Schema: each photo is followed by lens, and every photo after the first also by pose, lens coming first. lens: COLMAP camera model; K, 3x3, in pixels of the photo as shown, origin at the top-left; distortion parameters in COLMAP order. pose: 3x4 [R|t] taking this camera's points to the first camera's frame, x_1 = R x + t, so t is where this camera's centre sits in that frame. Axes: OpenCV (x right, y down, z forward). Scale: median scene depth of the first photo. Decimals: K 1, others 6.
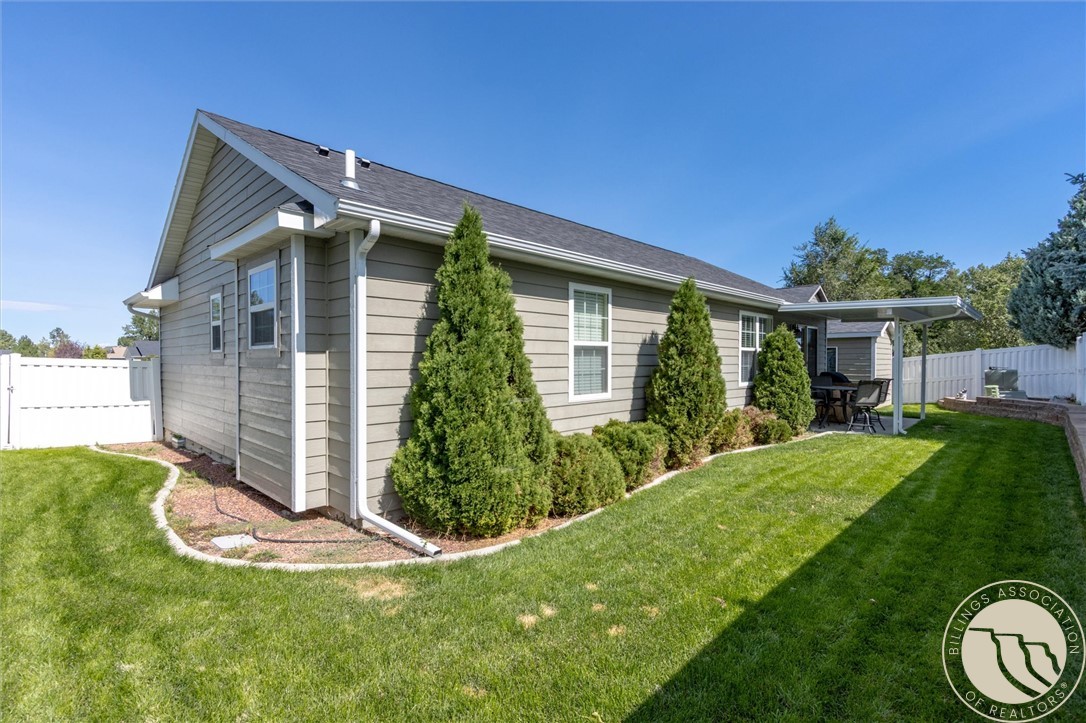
lens RADIAL K [[516.1, 0, 530.7], [0, 516.1, 370.8], [0, 0, 1]] dist [0.015828, -0.003662]
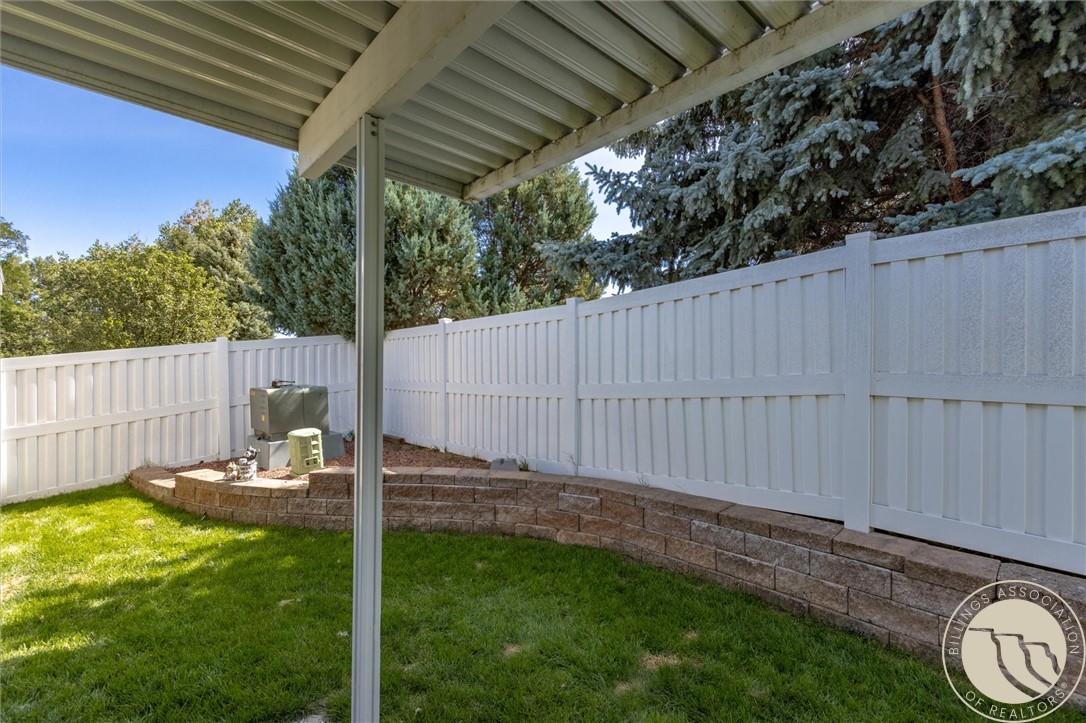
lens RADIAL K [[479.2, 0, 538.9], [0, 479.2, 367.6], [0, 0, 1]] dist [-0.017553, 0.000147]
pose [[0.035129, -0.004857, 0.999371, 0.519178], [0.019061, 0.999810, 0.004190, -0.016018], [-0.999201, 0.018902, 0.035215, 0.787369]]
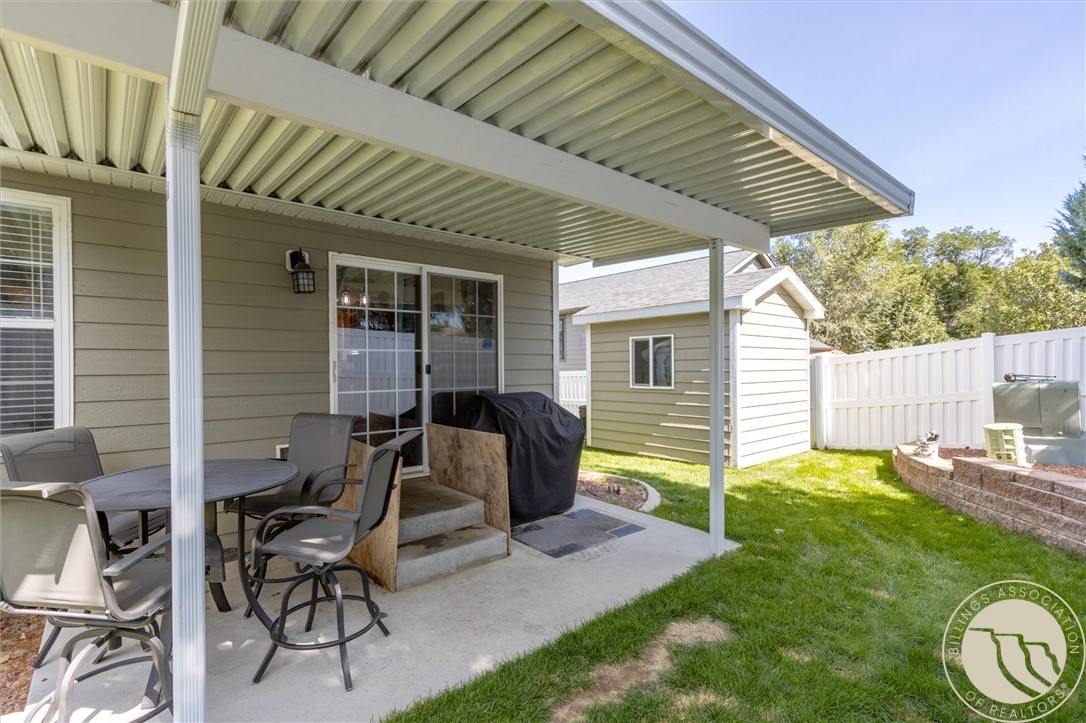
lens RADIAL K [[516.1, 0, 538.7], [0, 516.1, 363.6], [0, 0, 1]] dist [0.015828, -0.003662]
pose [[0.996735, -0.004842, -0.080600, 0.559830], [0.002605, 0.999609, -0.027834, -0.006069], [0.080704, 0.027533, 0.996358, 0.575156]]
